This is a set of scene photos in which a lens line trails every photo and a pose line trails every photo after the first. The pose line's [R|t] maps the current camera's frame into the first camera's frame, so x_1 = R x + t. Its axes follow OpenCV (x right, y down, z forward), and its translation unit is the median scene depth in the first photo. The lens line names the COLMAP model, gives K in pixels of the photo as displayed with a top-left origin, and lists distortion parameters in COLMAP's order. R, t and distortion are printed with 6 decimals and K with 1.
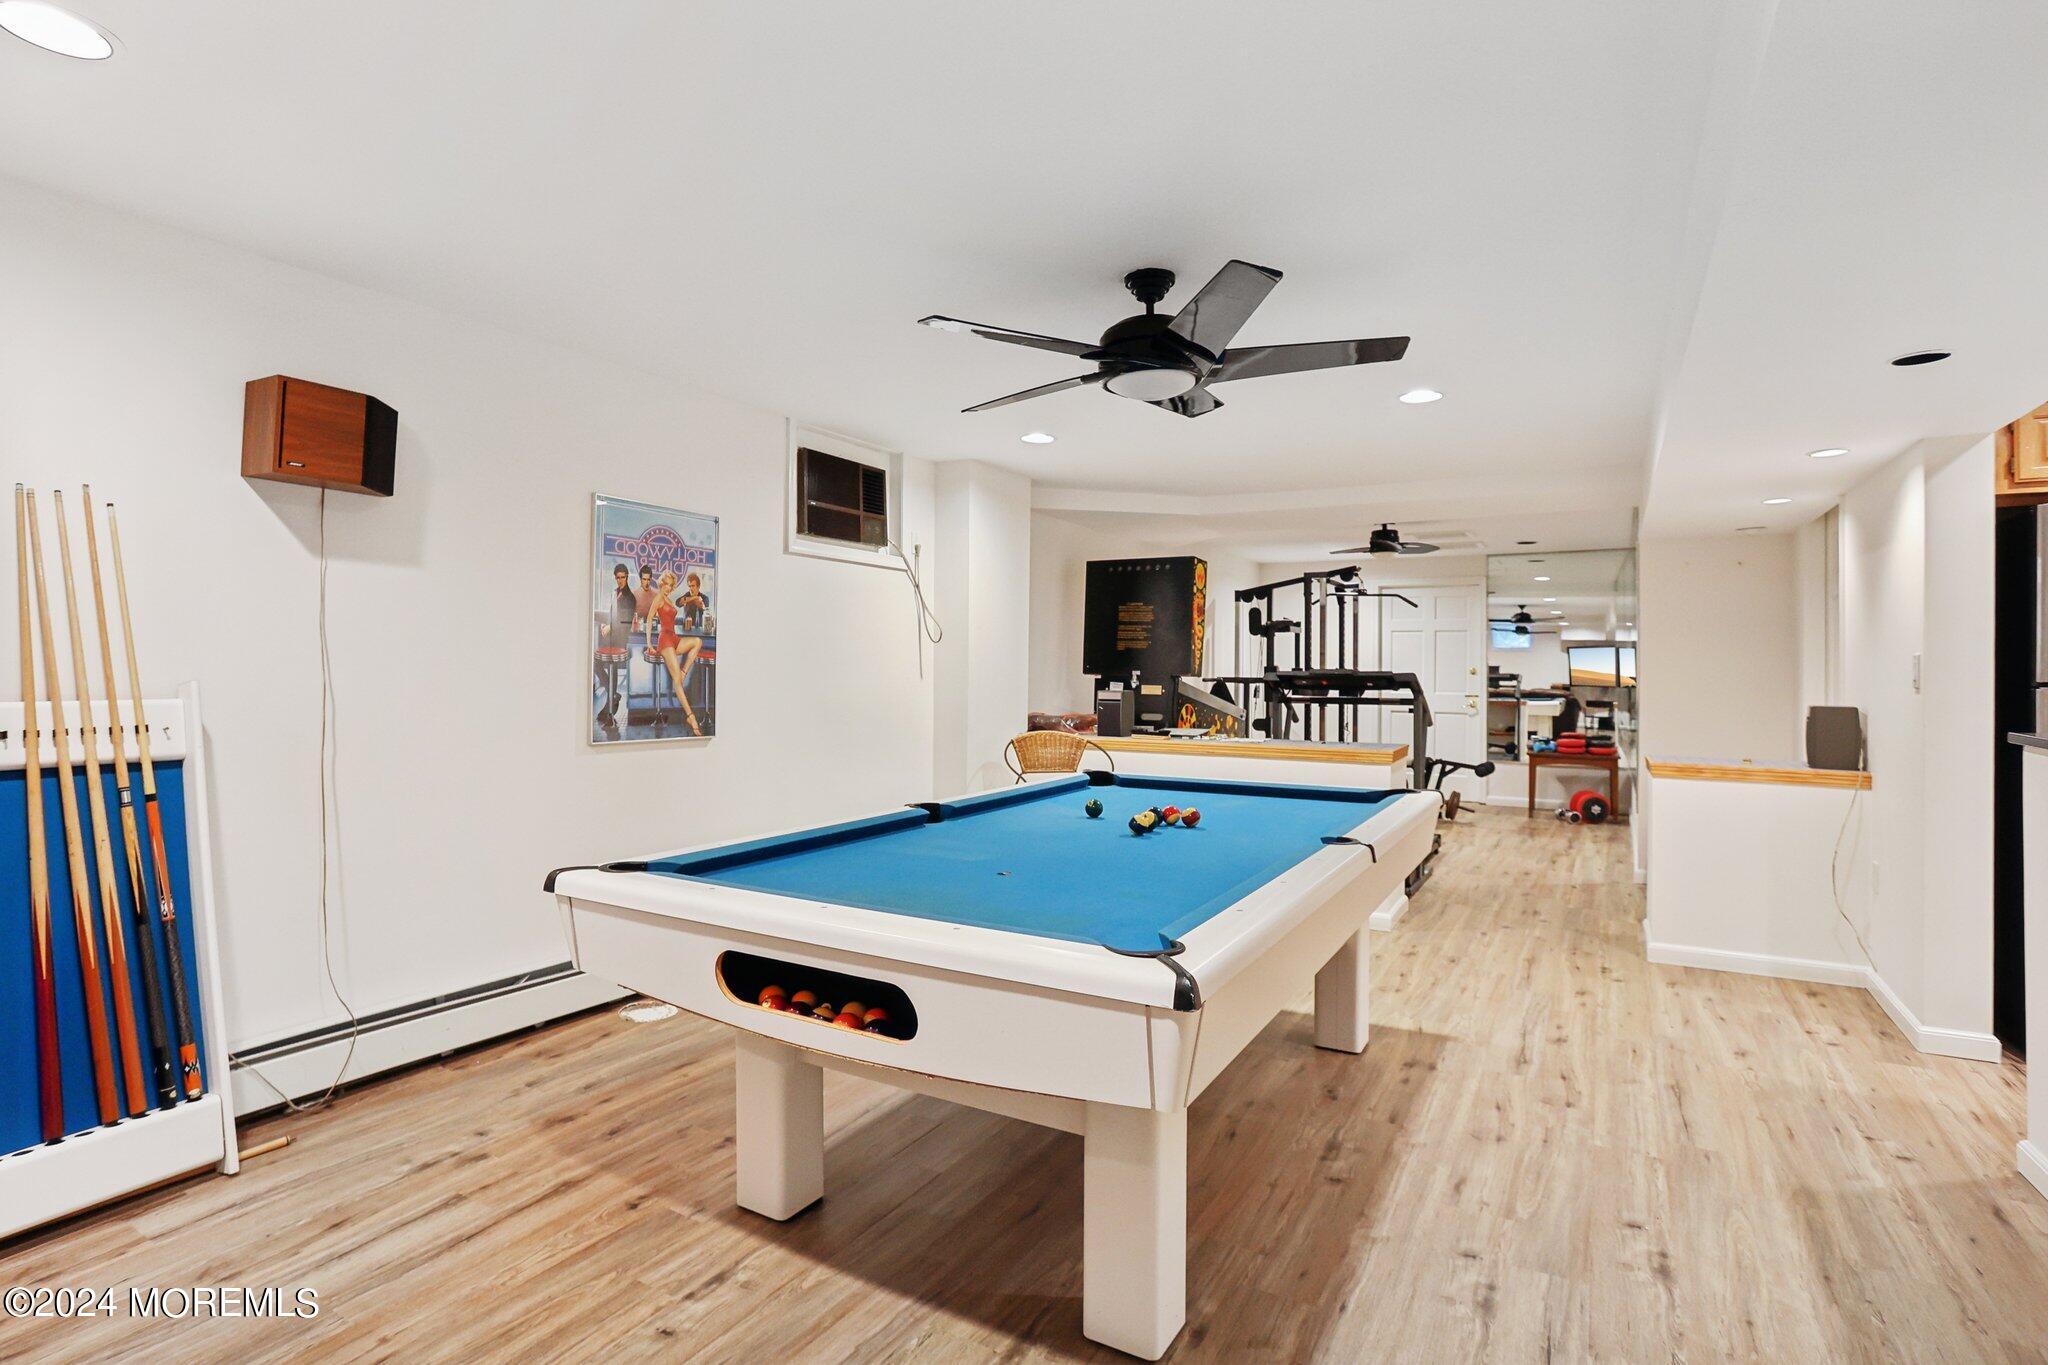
lens RADIAL K [[1023.2, 0, 1021.3], [0, 1023.2, 669.2], [0, 0, 1]] dist [-0.024230, 0.040569]
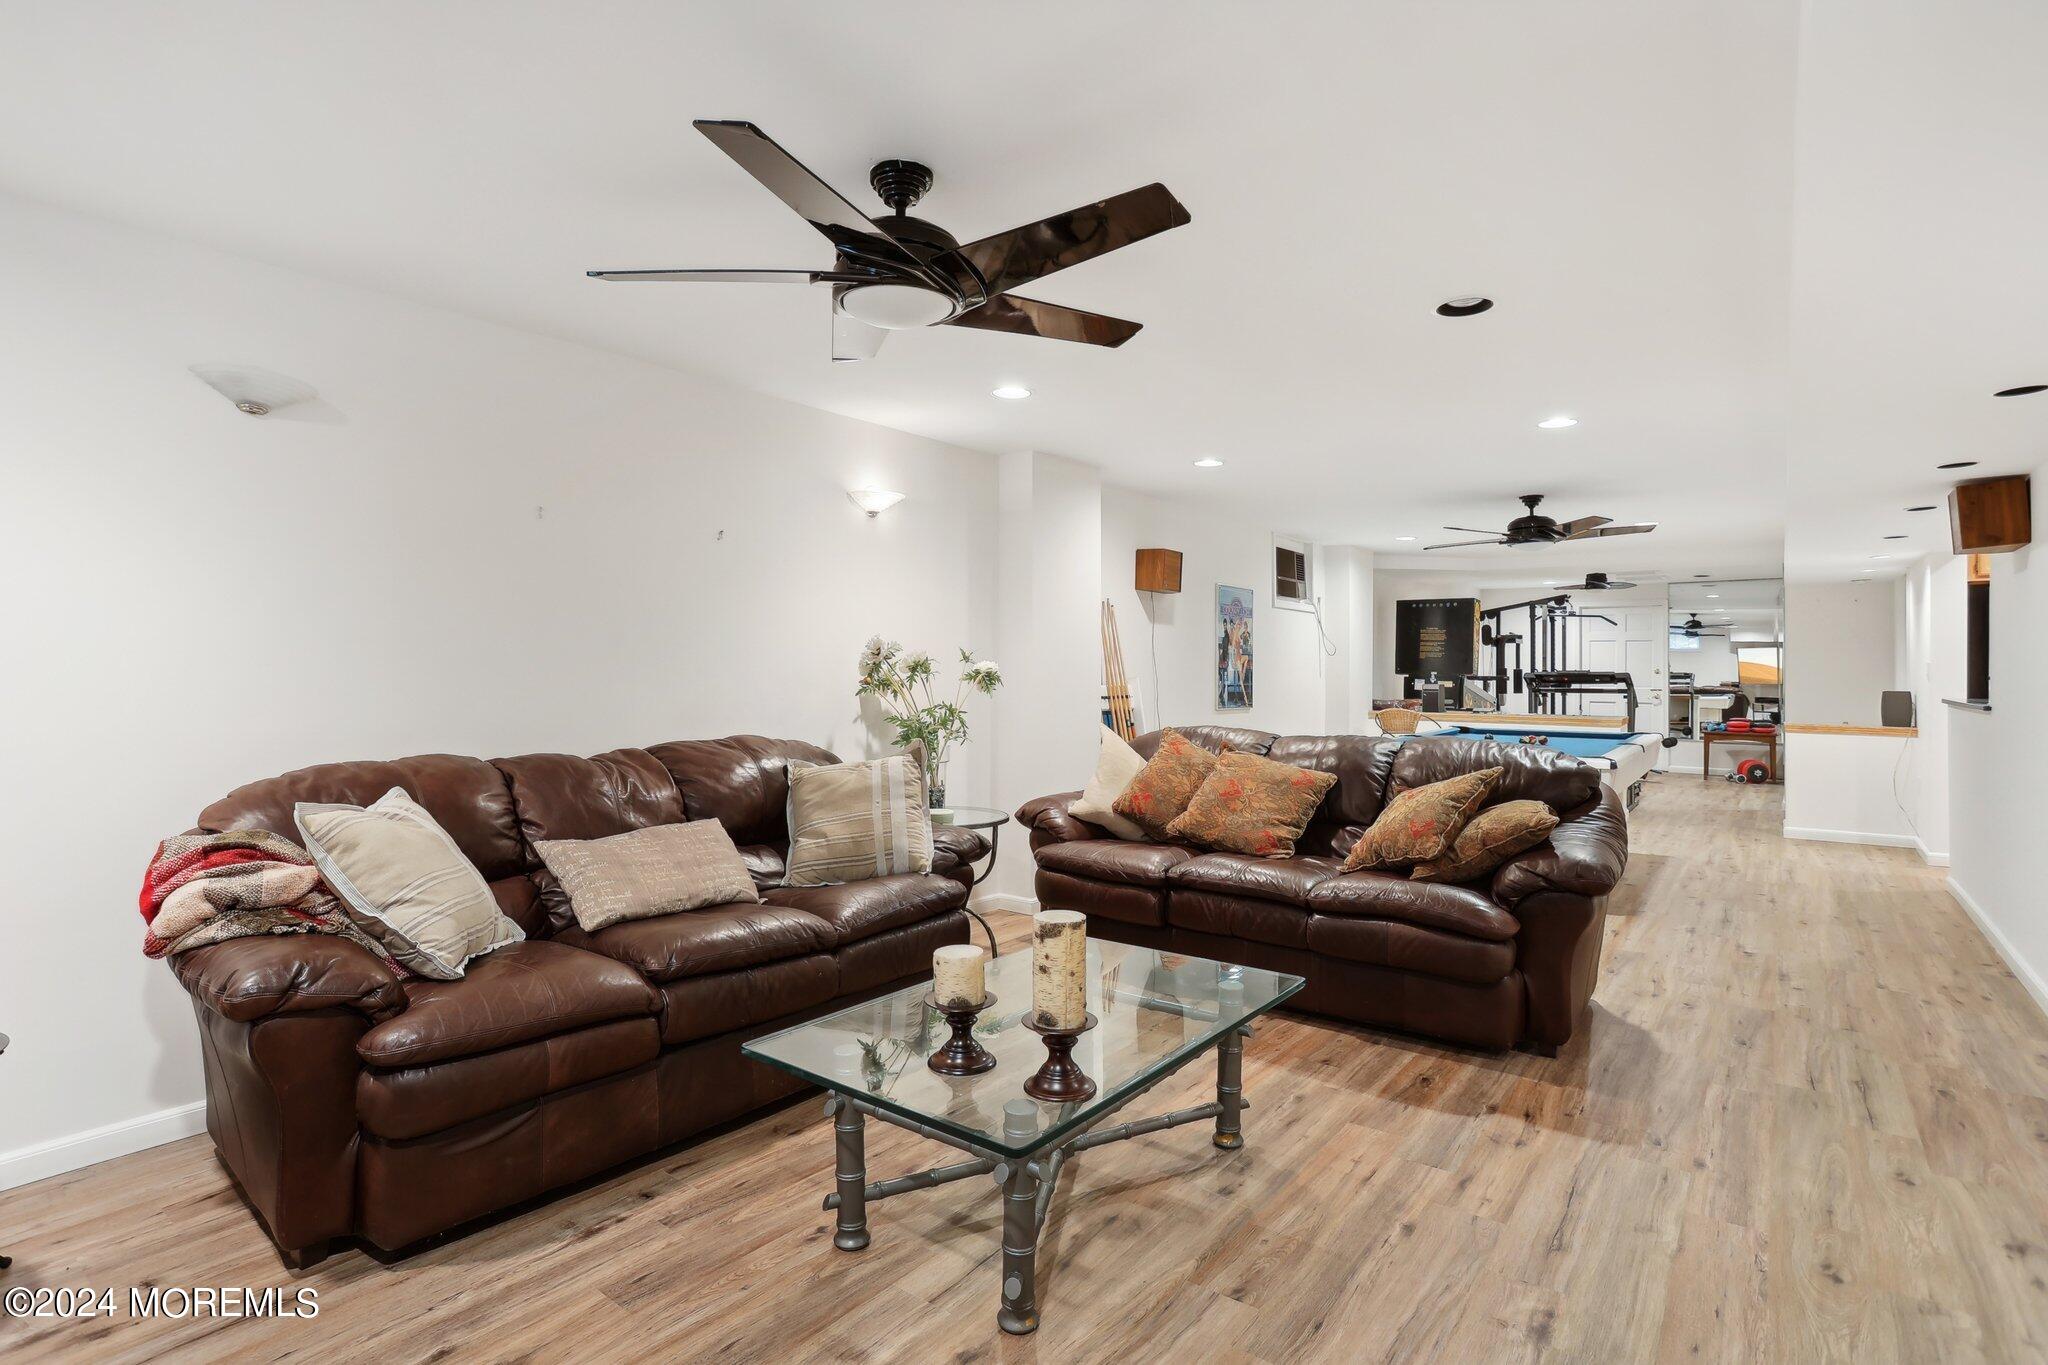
lens RADIAL K [[1023.2, 0, 1021.3], [0, 1023.2, 669.2], [0, 0, 1]] dist [-0.024230, 0.040569]
pose [[0.992747, -0.002165, -0.120202, -0.236287], [0.002181, 0.999998, 0.000000, -0.002708], [0.120201, -0.000262, 0.992750, -0.448375]]
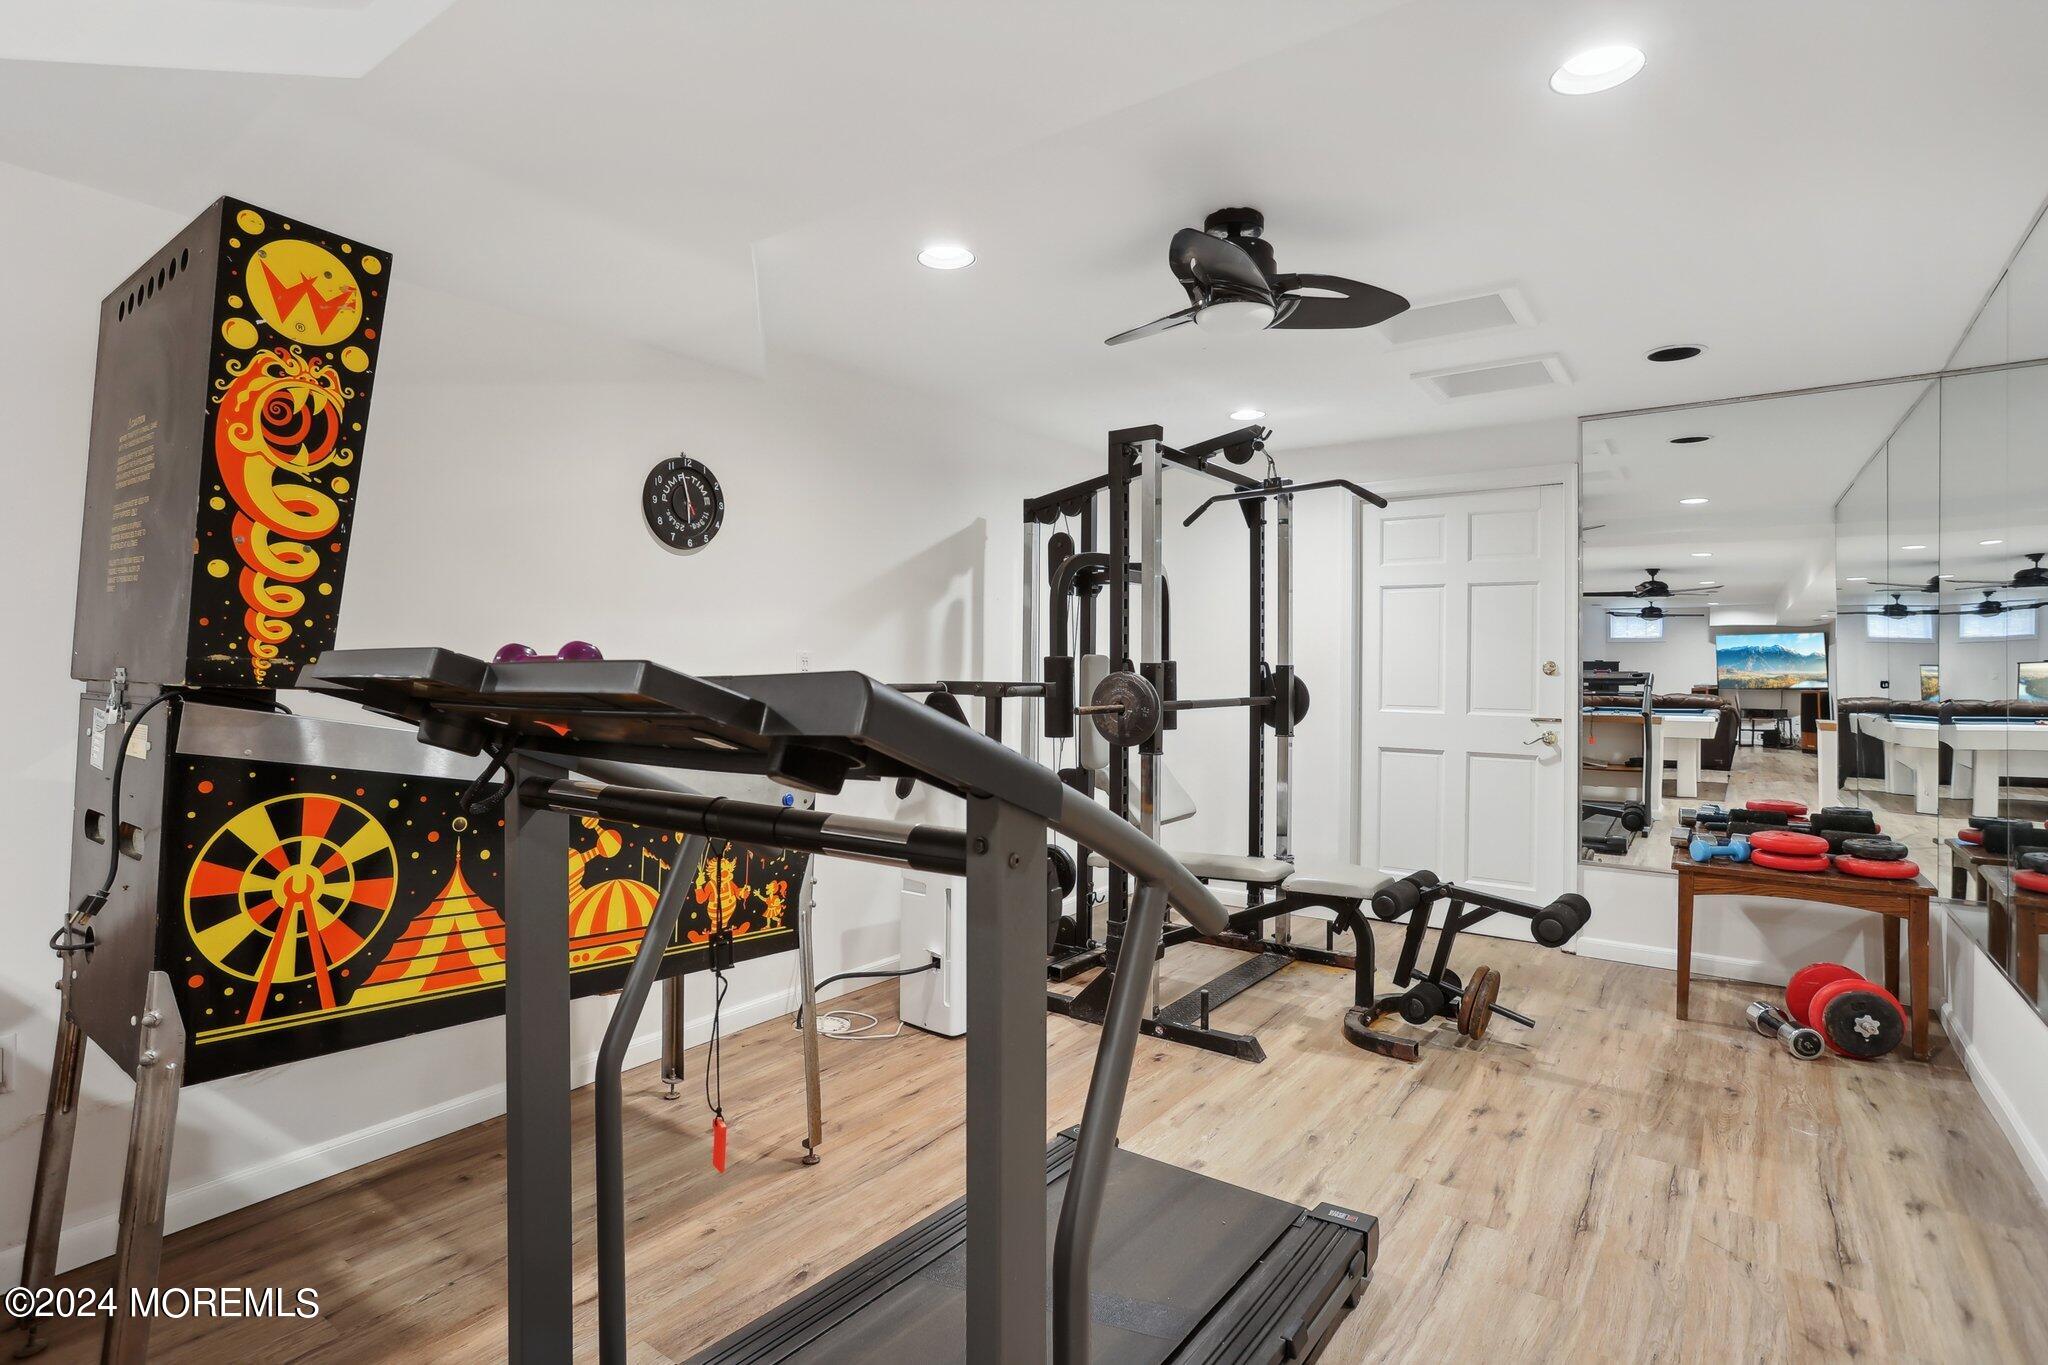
lens RADIAL K [[1023.2, 0, 1021.3], [0, 1023.2, 669.2], [0, 0, 1]] dist [-0.024230, 0.040569]
pose [[0.995500, 0.000512, -0.094765, 0.268953], [-0.000291, 0.999997, 0.002343, 0.001059], [0.094766, -0.002304, 0.995497, 0.557167]]
